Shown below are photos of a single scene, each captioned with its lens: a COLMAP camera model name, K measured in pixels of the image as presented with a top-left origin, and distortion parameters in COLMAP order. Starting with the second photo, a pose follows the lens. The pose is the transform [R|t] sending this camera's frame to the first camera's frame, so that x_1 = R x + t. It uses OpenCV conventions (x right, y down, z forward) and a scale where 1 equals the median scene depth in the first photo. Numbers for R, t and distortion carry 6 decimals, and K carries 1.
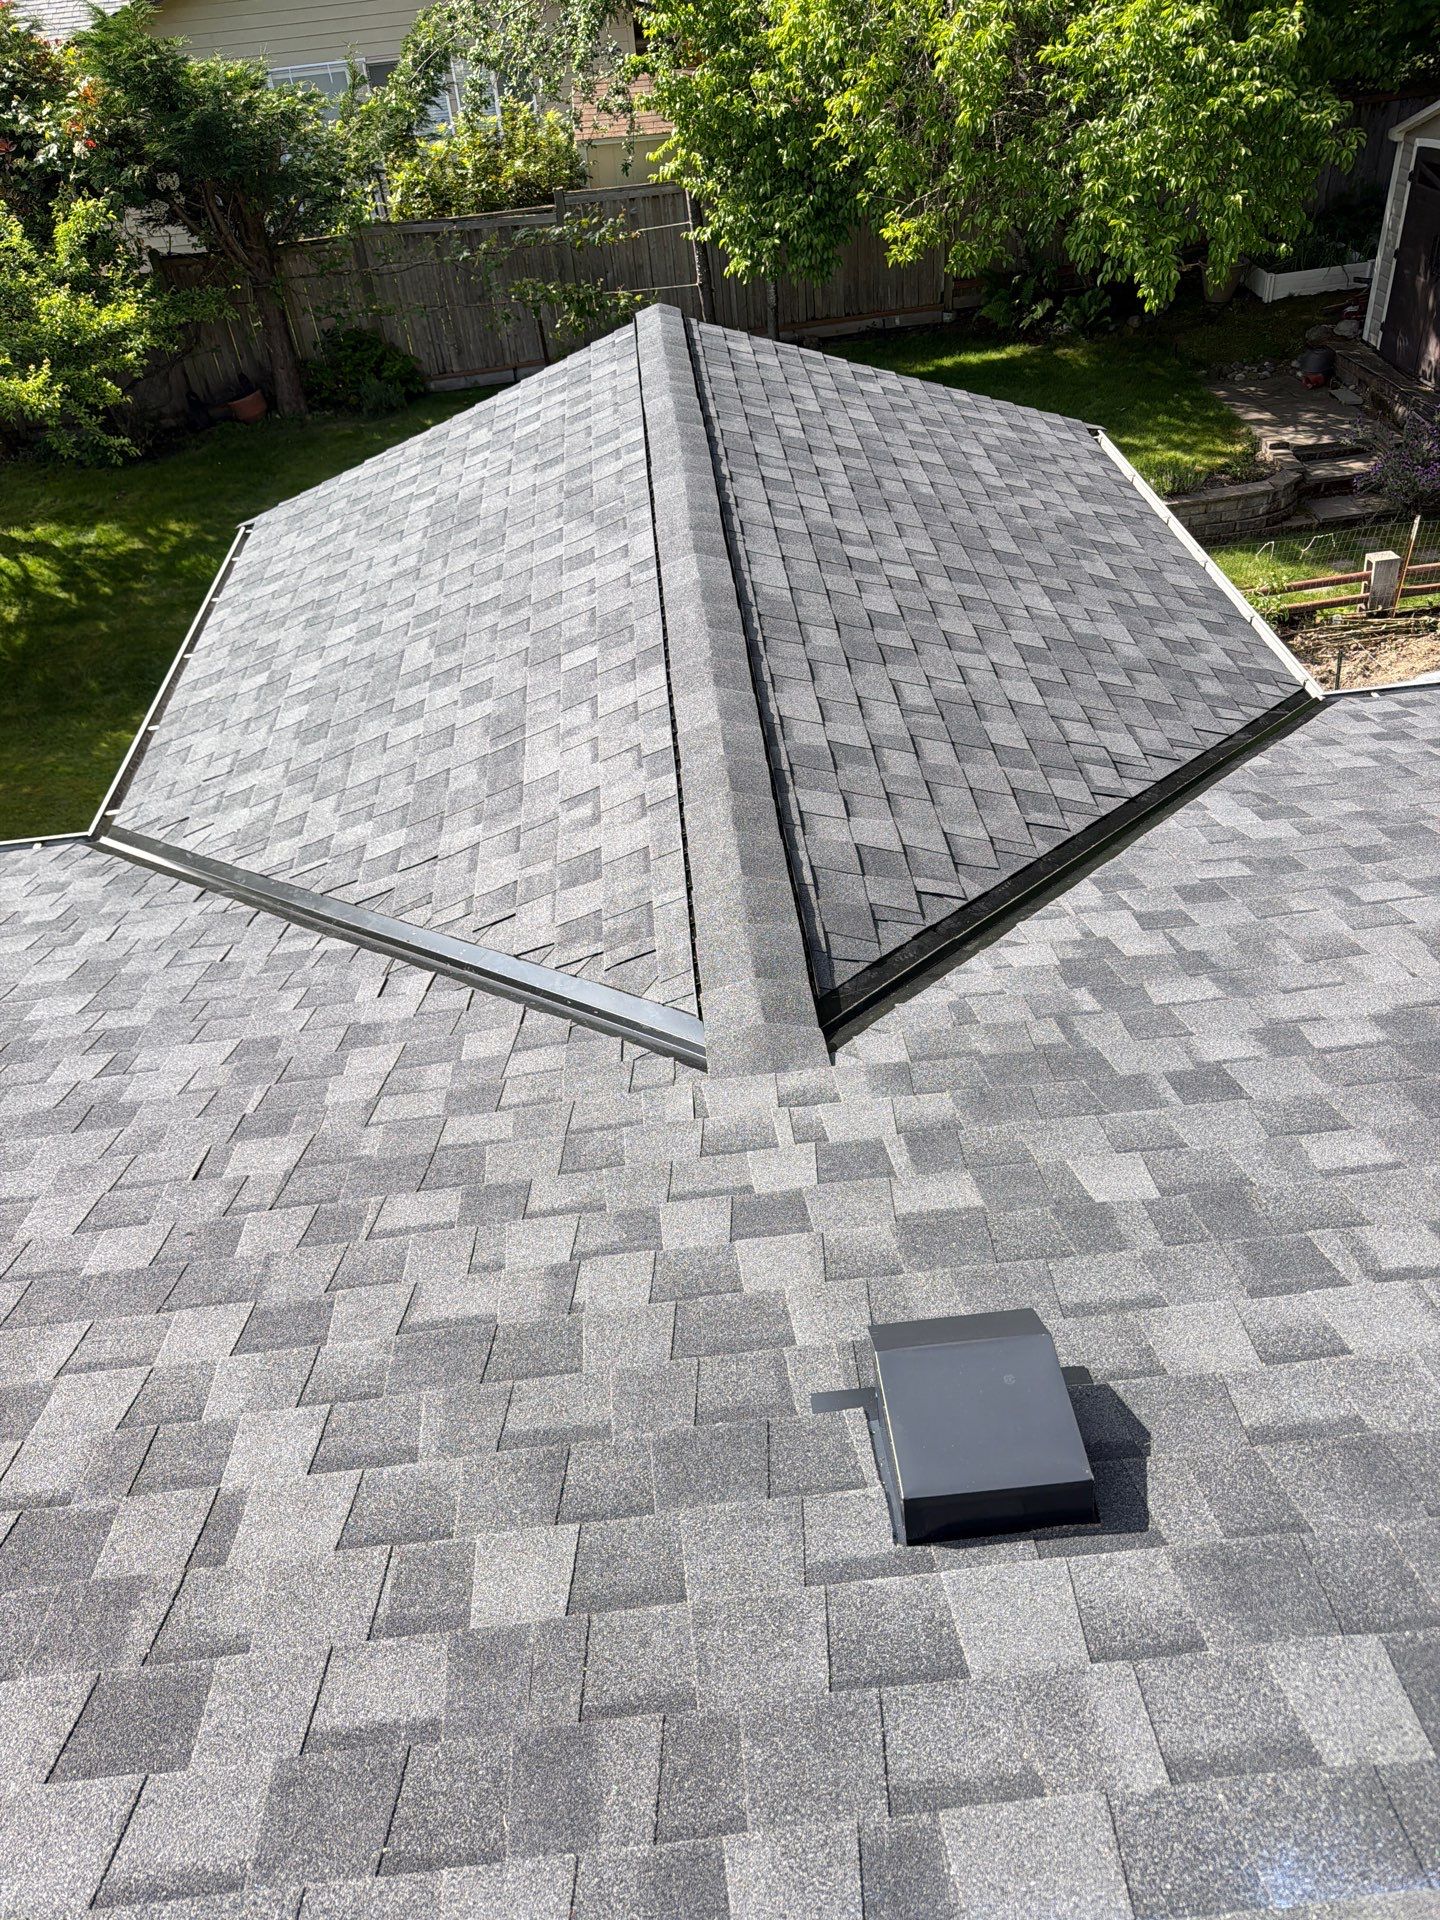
lens RADIAL K [[1542.9, 0, 720.2], [0, 1542.9, 1037.6], [0, 0, 1]] dist [0.094465, -0.126810]
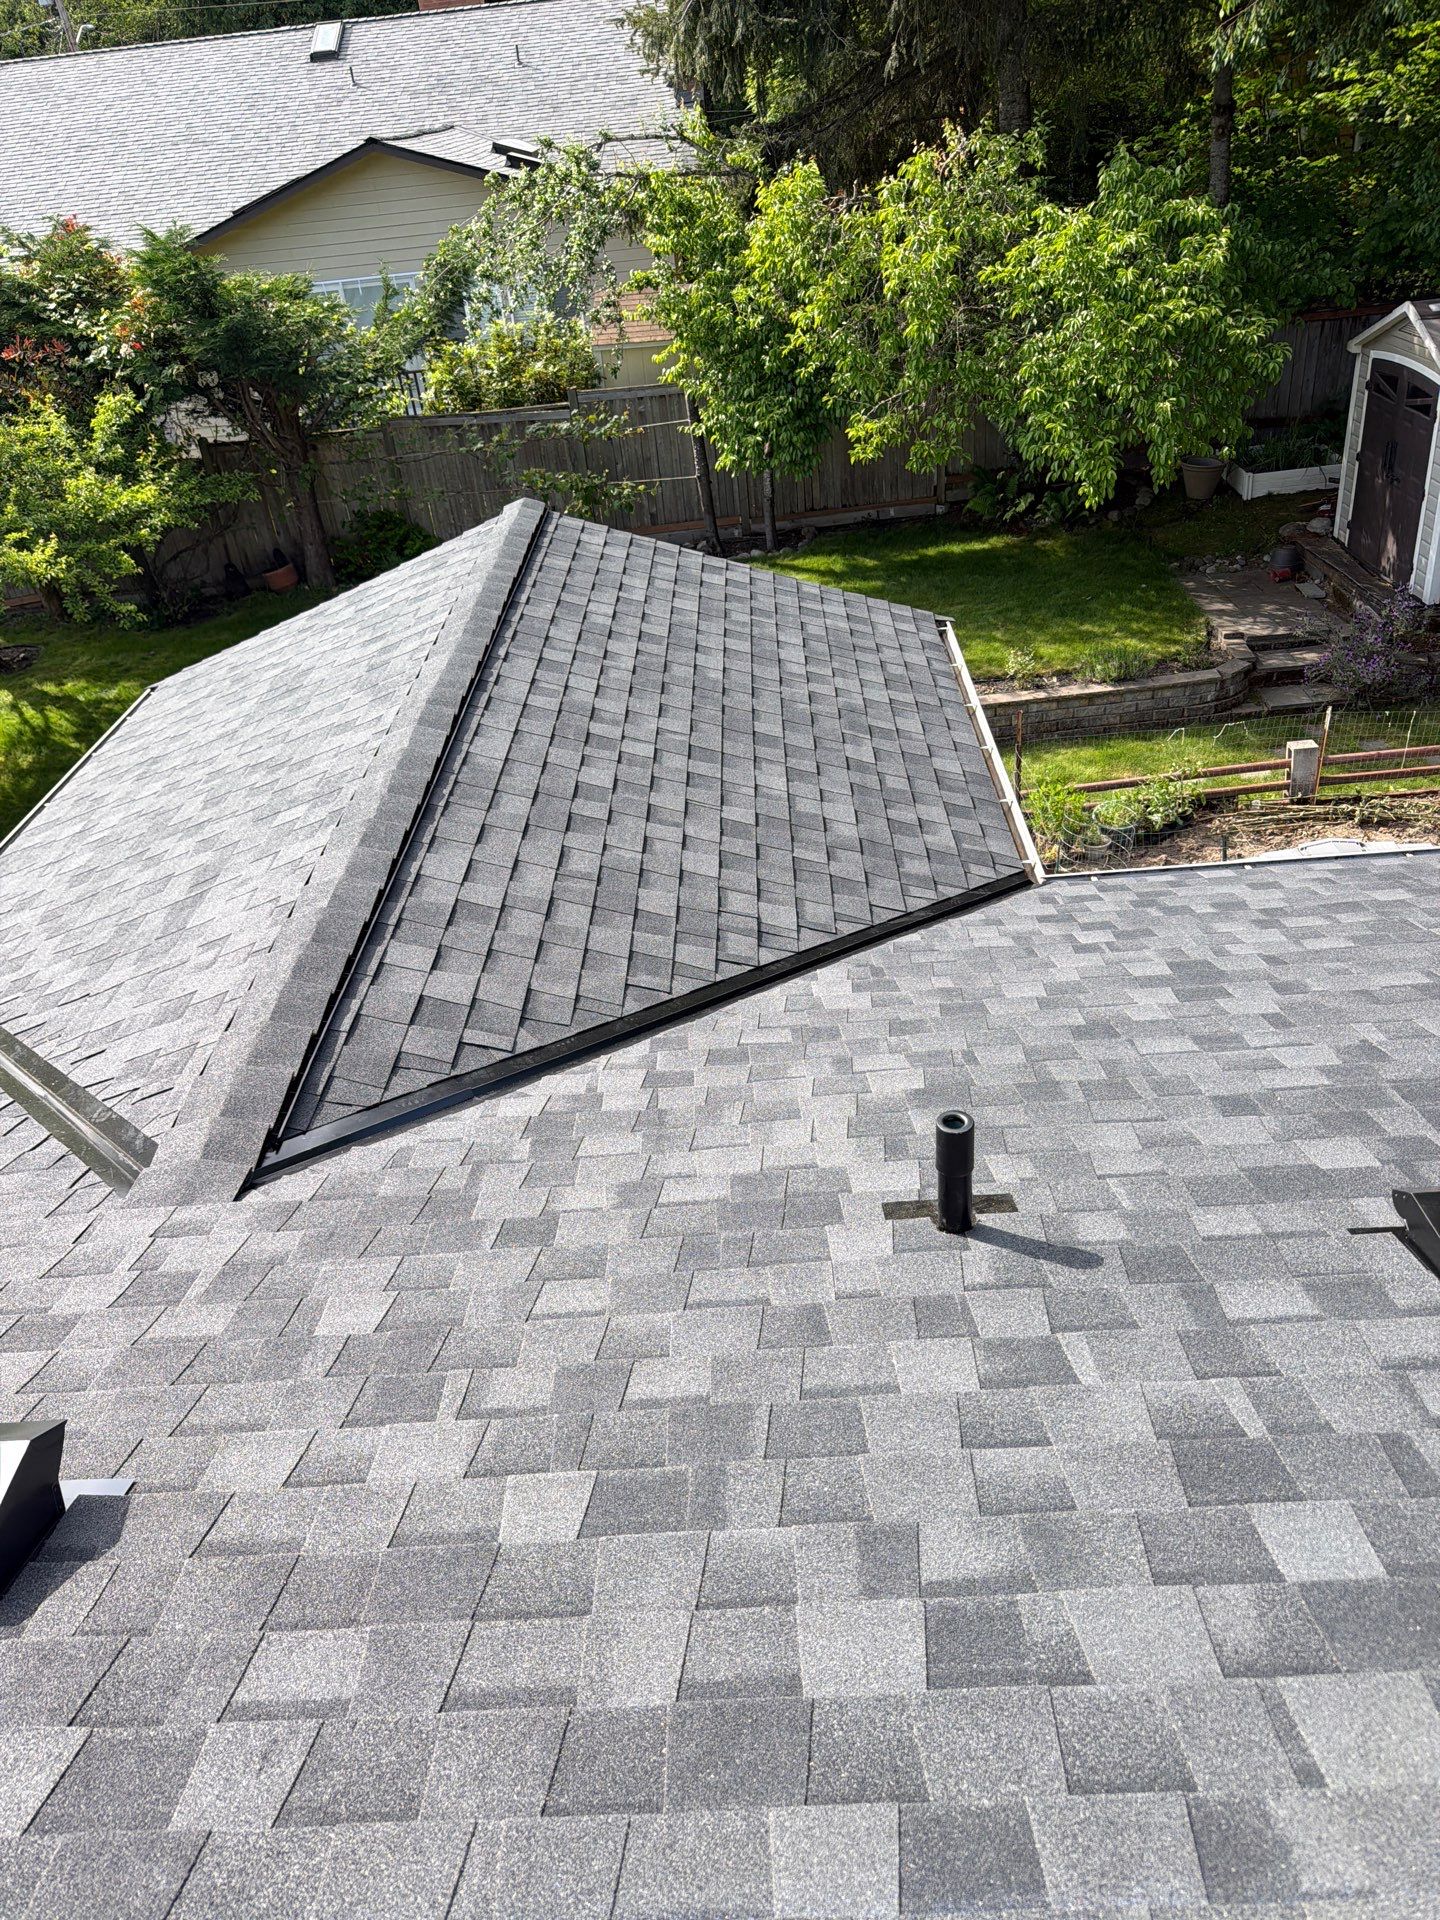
lens RADIAL K [[1557.0, 0, 693.9], [0, 1557.0, 1008.5], [0, 0, 1]] dist [0.194885, -0.421766]
pose [[0.995602, 0.041864, -0.083813, 0.109315], [-0.051601, 0.991720, -0.117594, -0.000008], [0.078196, 0.121402, 0.989519, -0.014369]]
